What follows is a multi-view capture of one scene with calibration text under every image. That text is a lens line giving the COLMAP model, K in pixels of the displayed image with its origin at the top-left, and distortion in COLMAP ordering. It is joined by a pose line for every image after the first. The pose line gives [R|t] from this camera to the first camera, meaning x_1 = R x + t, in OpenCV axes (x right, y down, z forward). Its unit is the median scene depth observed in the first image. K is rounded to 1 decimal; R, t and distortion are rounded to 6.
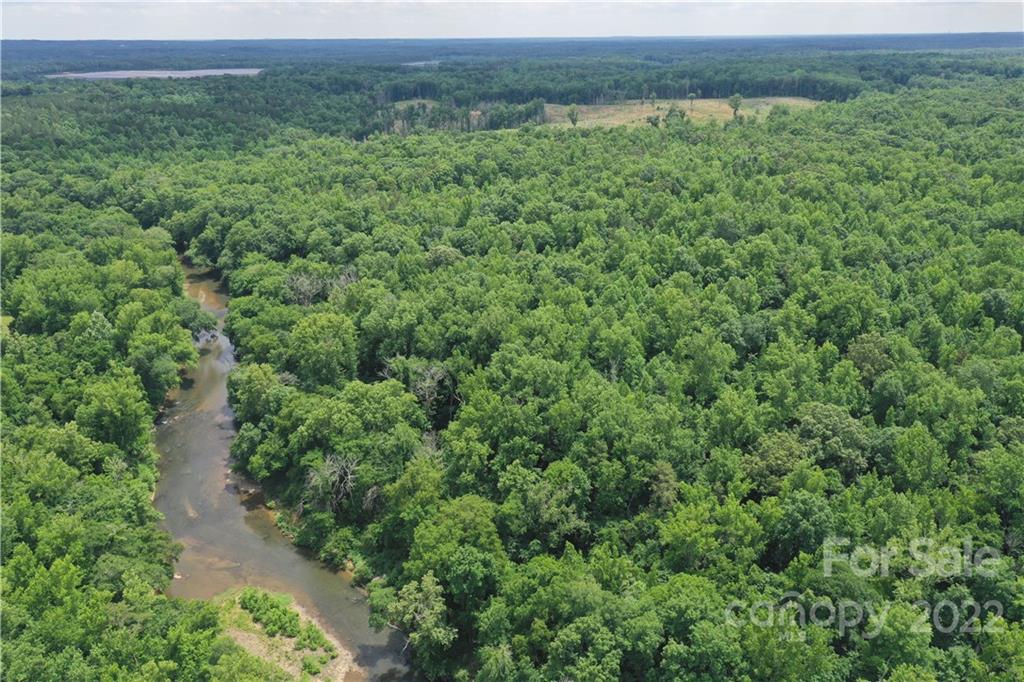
lens RADIAL K [[817.0, 0, 512.0], [0, 817.0, 341.0], [0, 0, 1]] dist [0.003854, 0.005931]
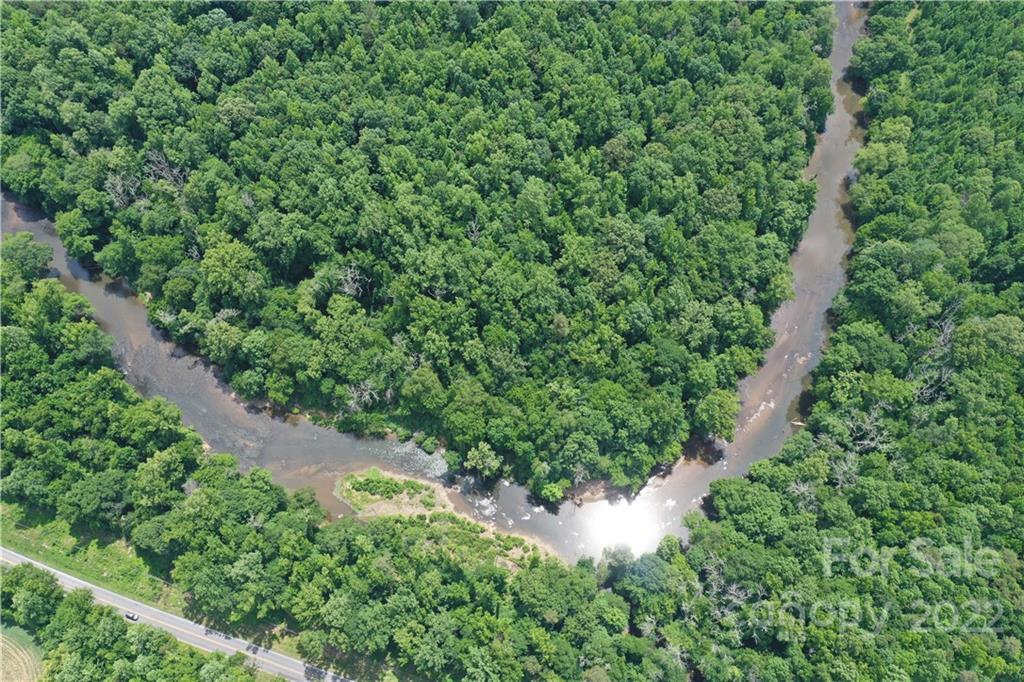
lens RADIAL K [[817.0, 0, 512.0], [0, 817.0, 341.0], [0, 0, 1]] dist [0.003854, 0.005931]
pose [[0.840901, -0.465327, 0.276327, -0.368210], [0.189607, 0.731544, 0.654899, -0.884726], [-0.506888, -0.498311, 0.703385, -0.164469]]
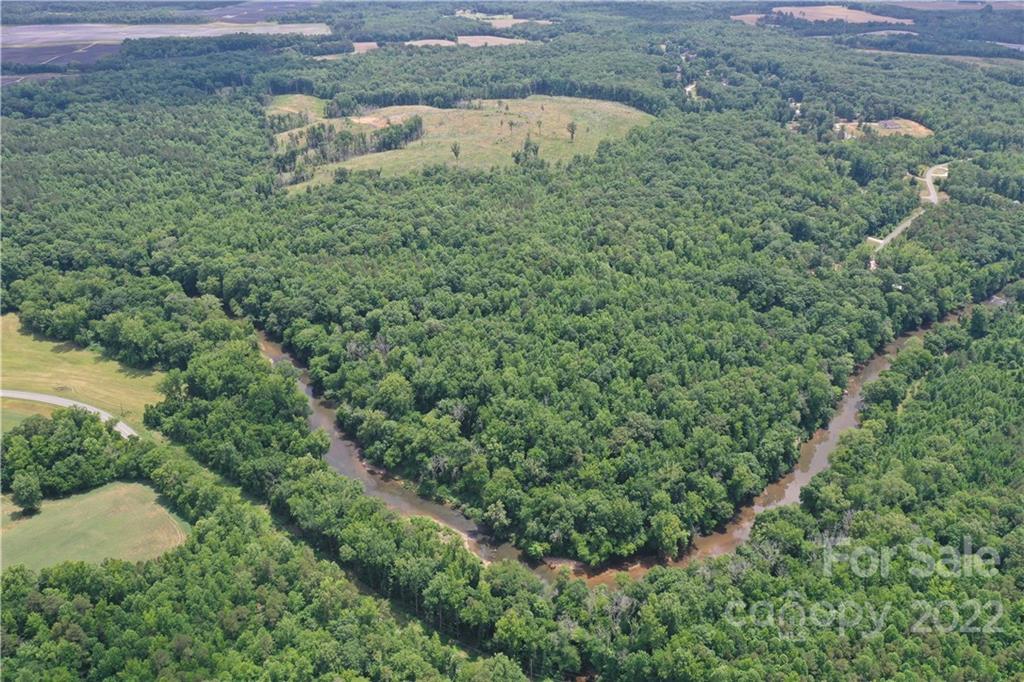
lens RADIAL K [[817.0, 0, 512.0], [0, 817.0, 341.0], [0, 0, 1]] dist [0.003854, 0.005931]
pose [[0.978240, -0.085153, 0.189199, -0.436782], [0.063864, 0.991204, 0.115912, -0.454440], [-0.197405, -0.101307, 0.975074, -1.316202]]
